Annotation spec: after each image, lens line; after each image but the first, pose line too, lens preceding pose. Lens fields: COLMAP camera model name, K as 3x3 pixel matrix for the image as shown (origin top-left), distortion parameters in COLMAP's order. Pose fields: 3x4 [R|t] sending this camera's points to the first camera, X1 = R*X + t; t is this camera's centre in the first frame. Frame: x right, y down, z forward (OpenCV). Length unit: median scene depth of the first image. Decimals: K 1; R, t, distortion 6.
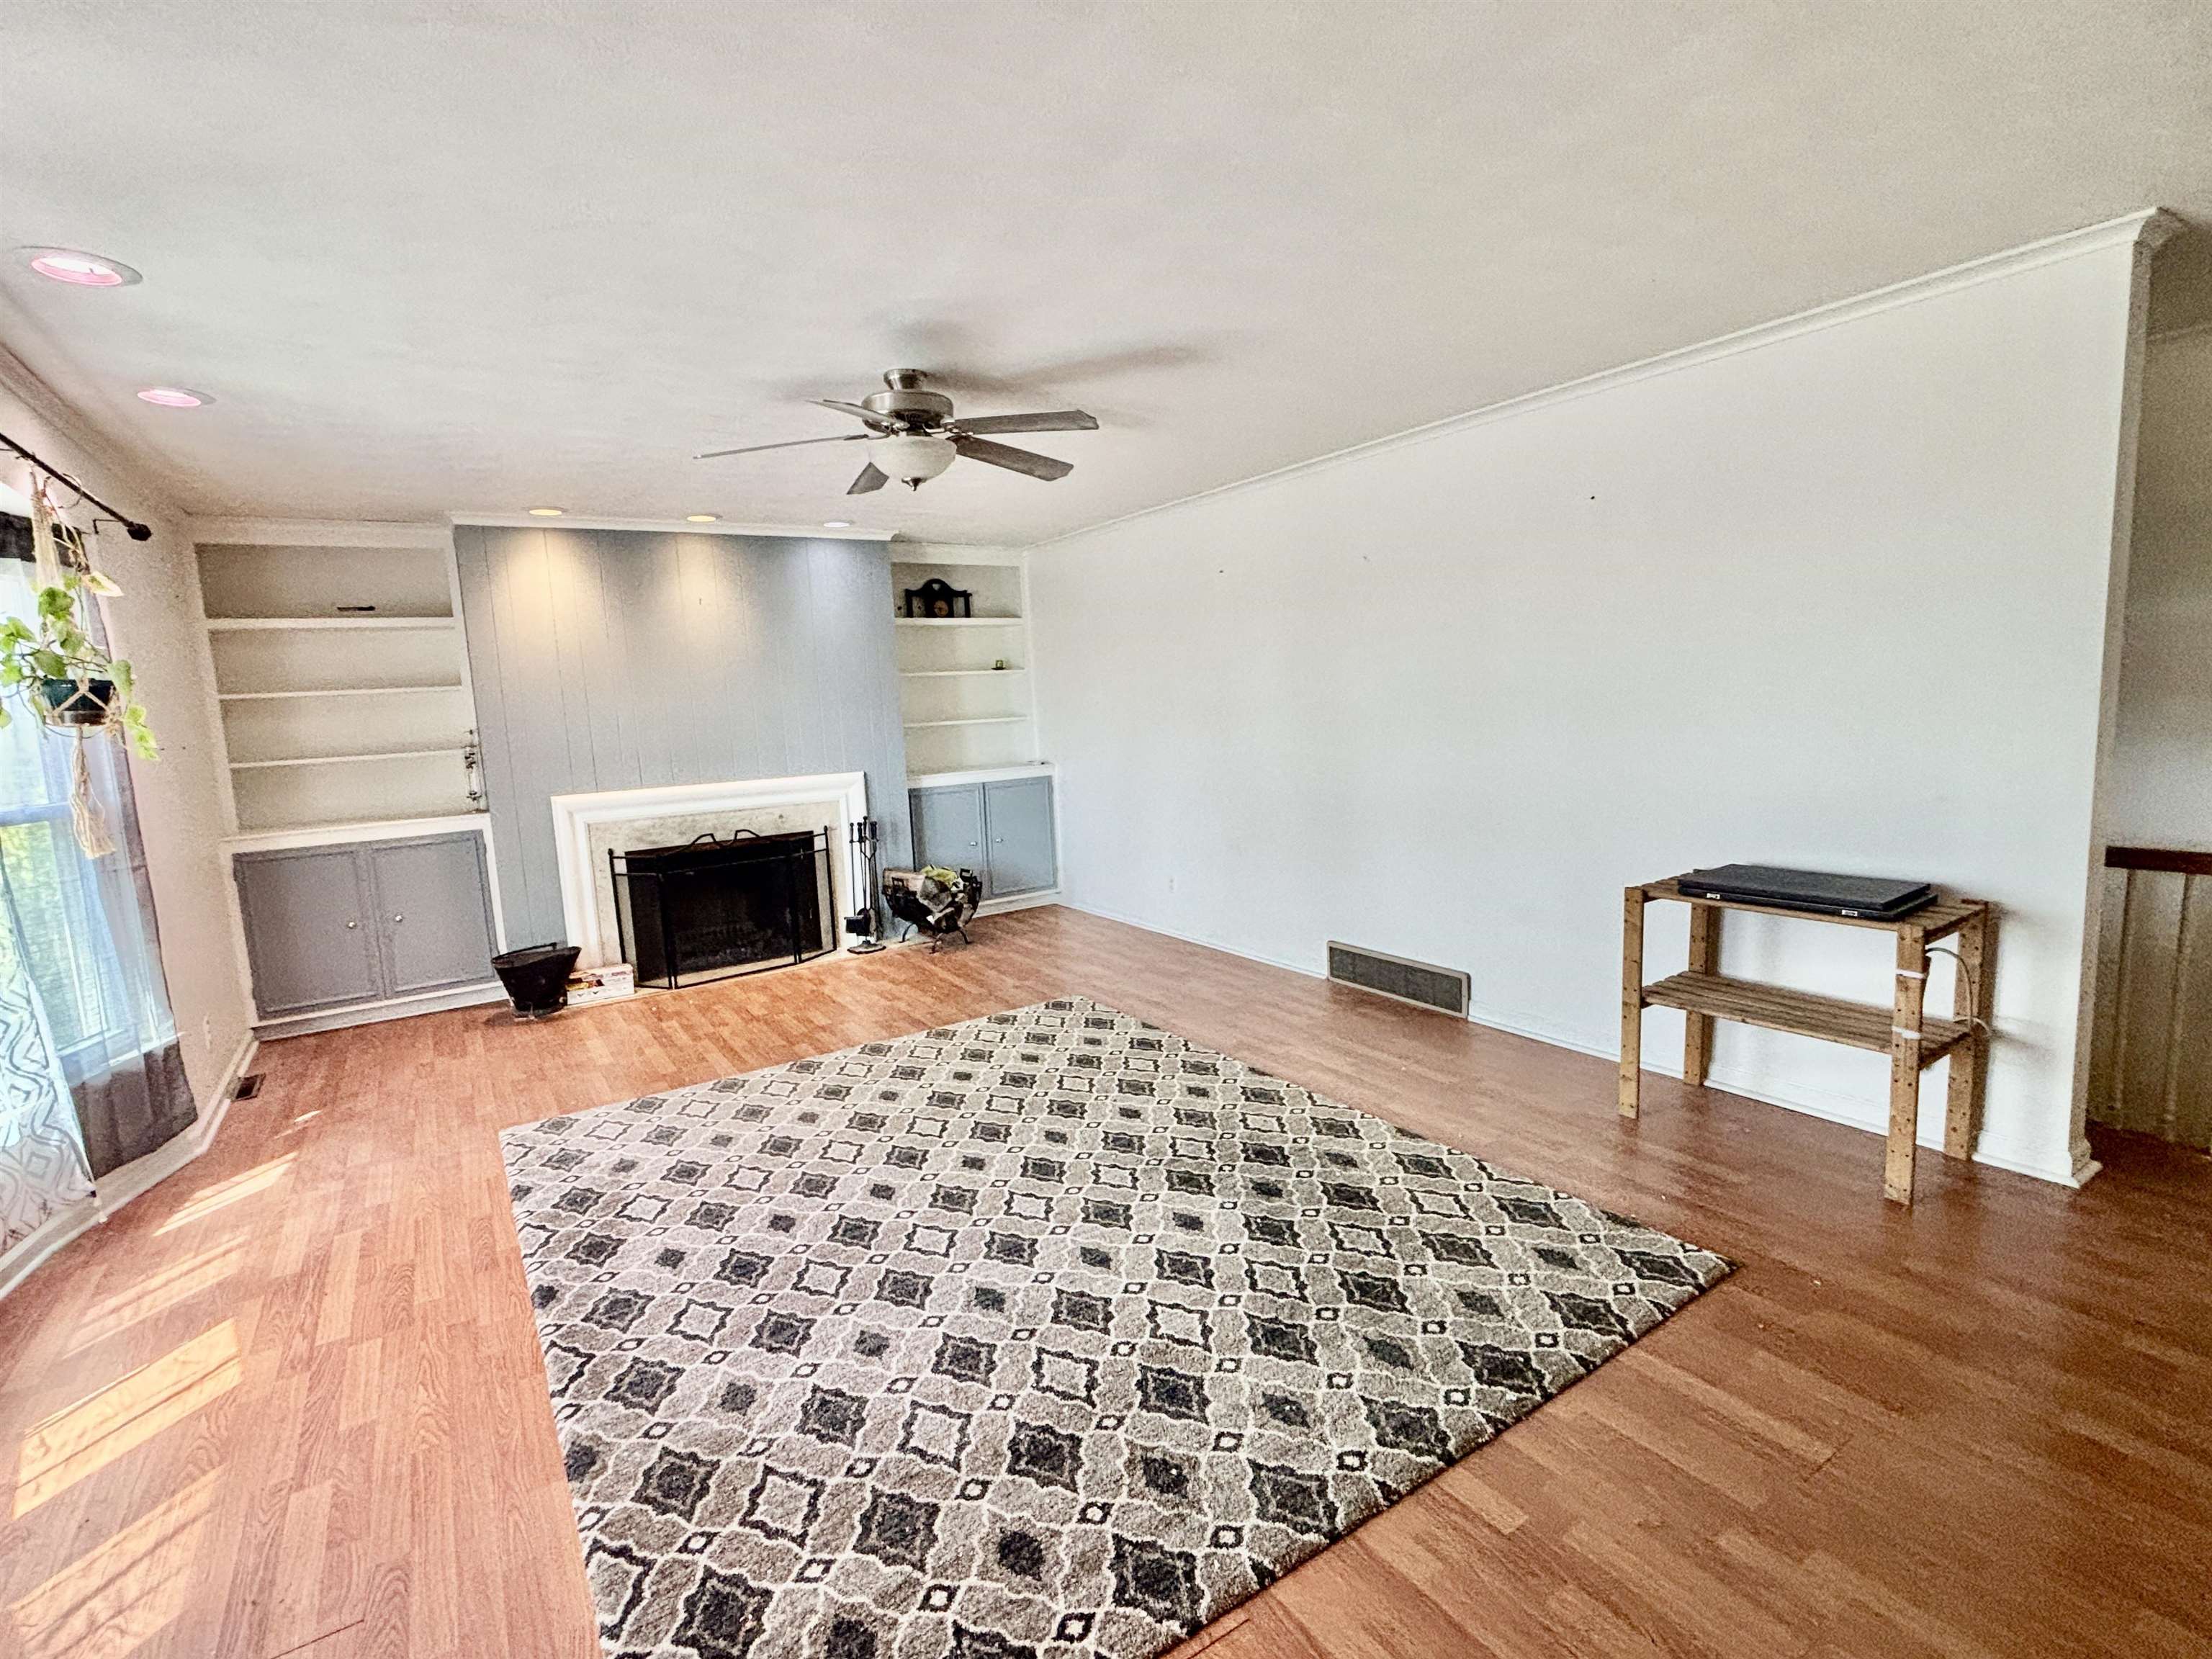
lens RADIAL K [[1046.1, 0, 1098.6], [0, 1046.1, 829.6], [0, 0, 1]] dist [0.002464, 0.000021]
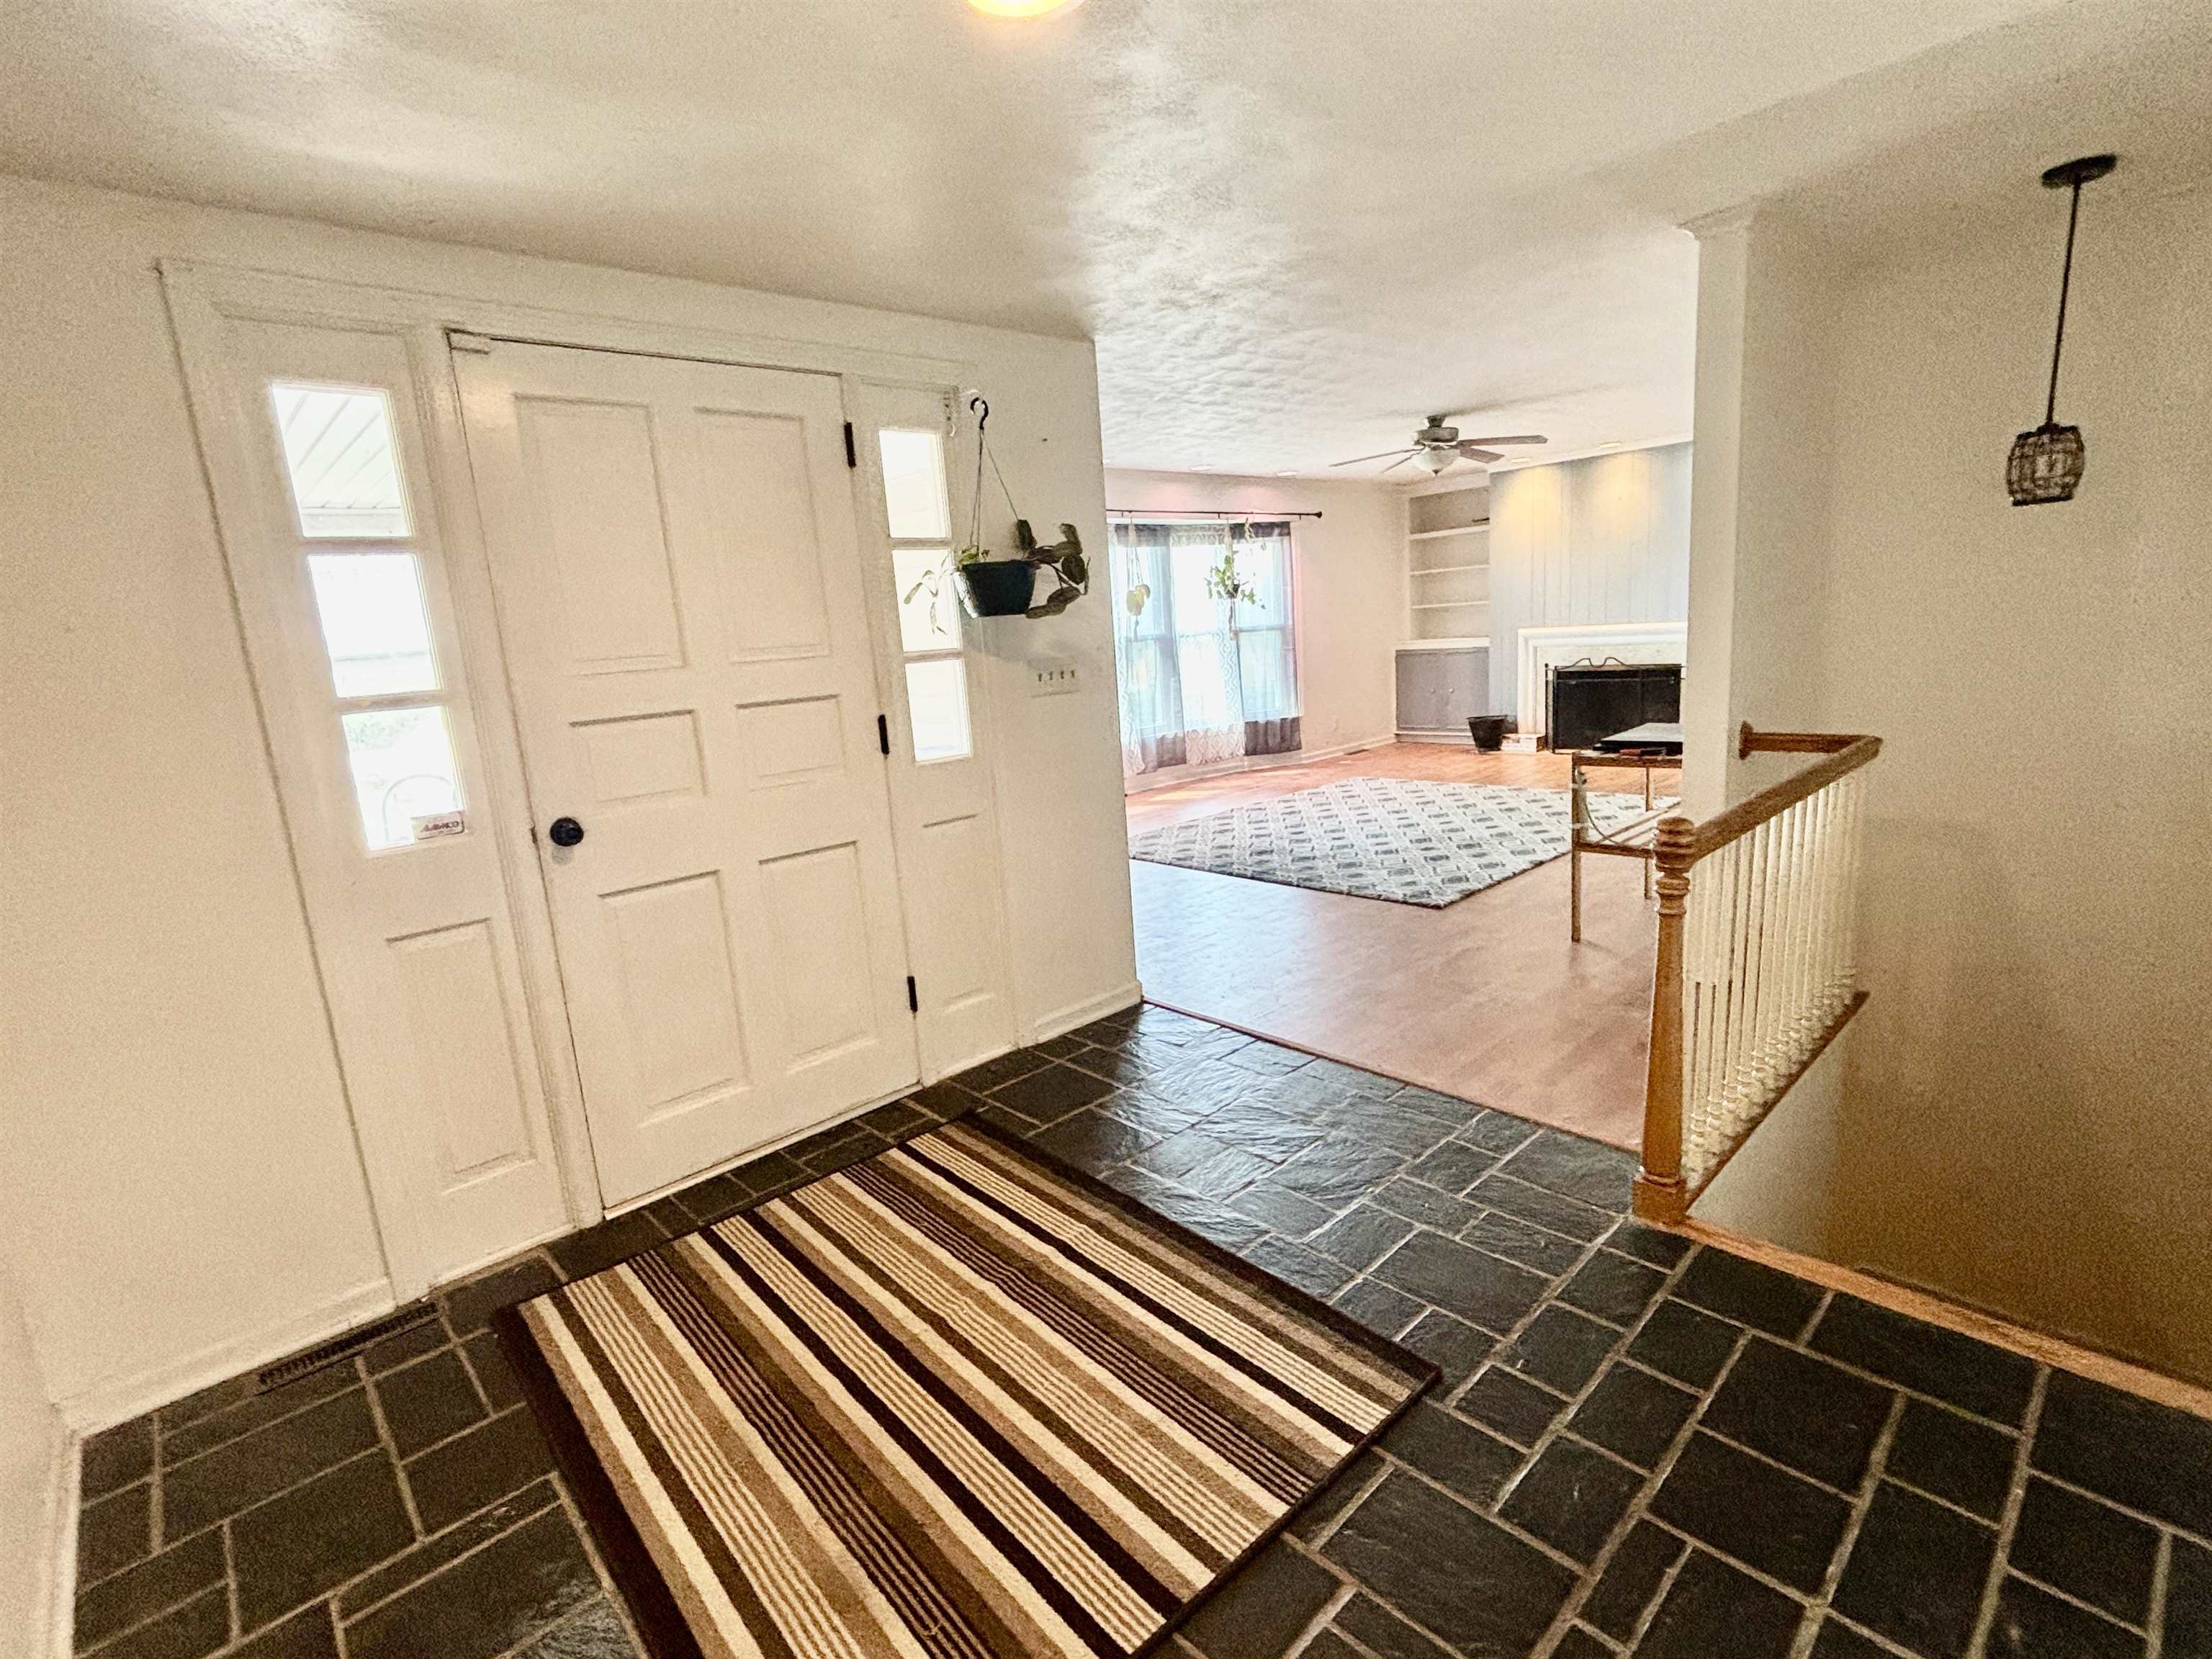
lens RADIAL K [[1068.0, 0, 1076.4], [0, 1068.0, 854.6], [0, 0, 1]] dist [0.002409, -0.000256]
pose [[0.146512, 0.245022, -0.958383, 1.483759], [-0.060569, 0.969242, 0.238538, -0.060268], [0.987353, 0.023099, 0.156846, 0.032006]]
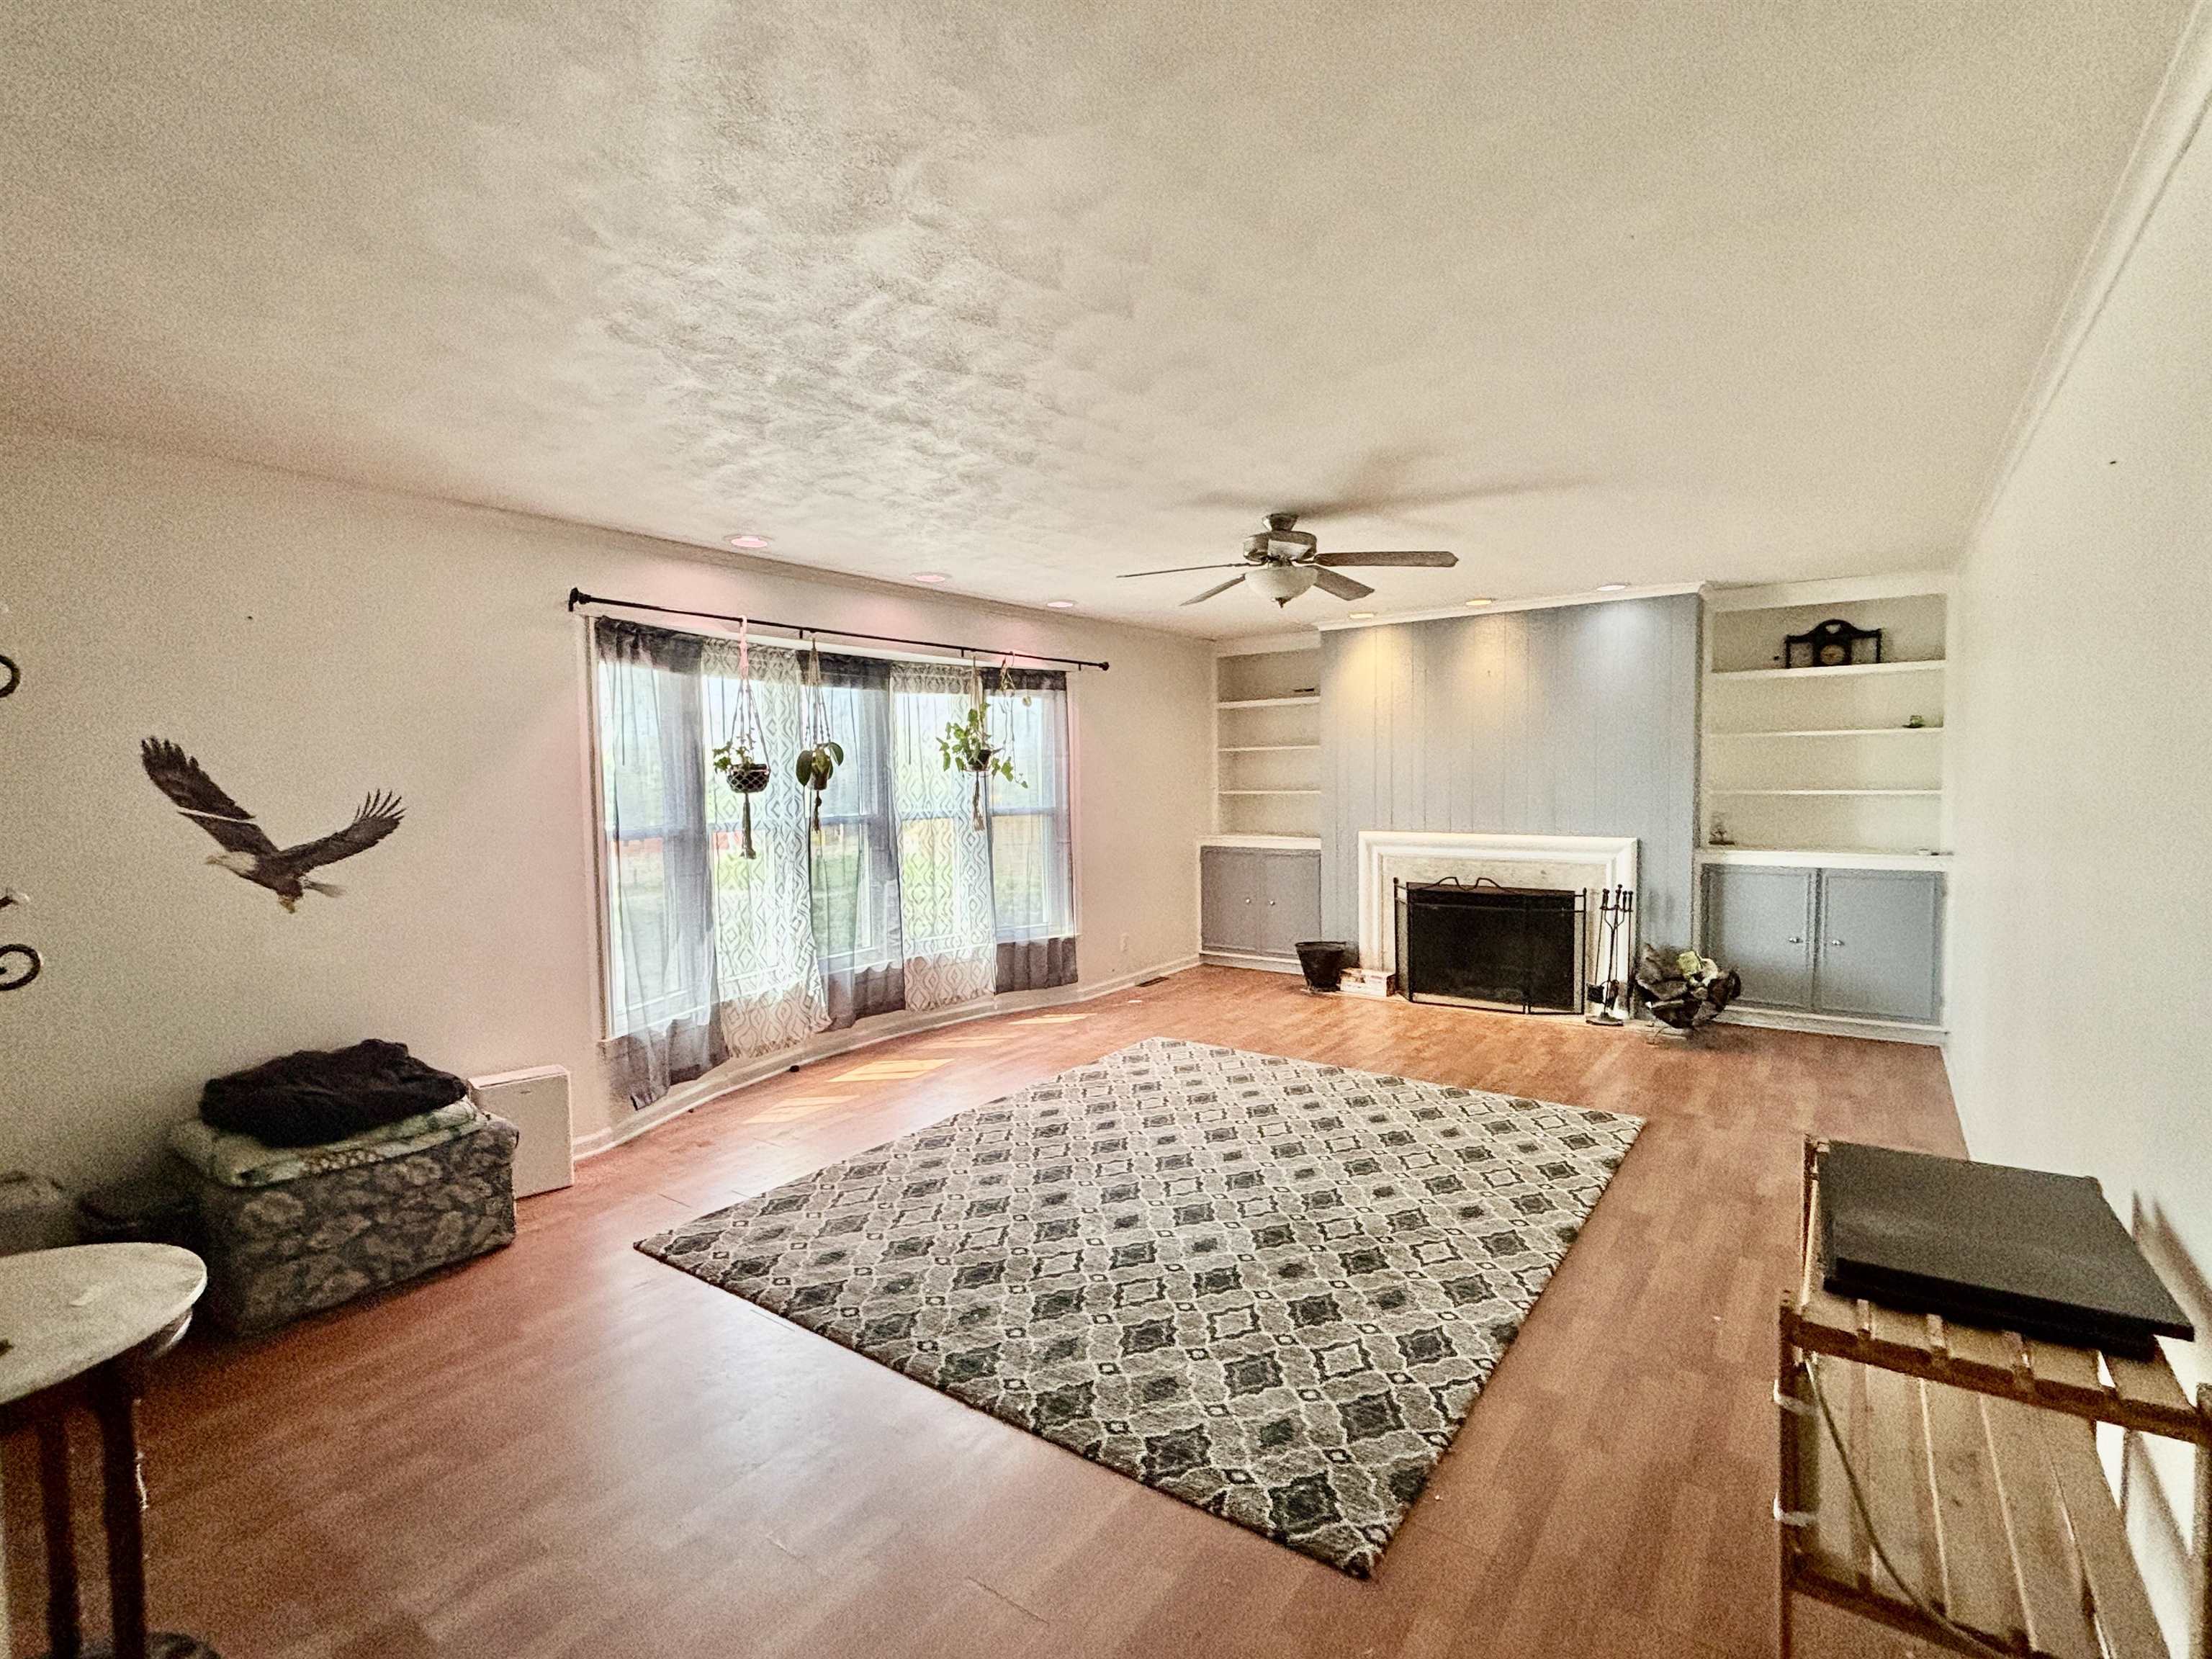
lens RADIAL K [[1046.1, 0, 1098.6], [0, 1046.1, 829.6], [0, 0, 1]] dist [0.002464, 0.000021]
pose [[0.343441, 0.096932, -0.934159, 0.758638], [-0.122721, 0.990763, 0.057688, -0.089333], [0.931122, 0.094828, 0.352164, 0.318728]]
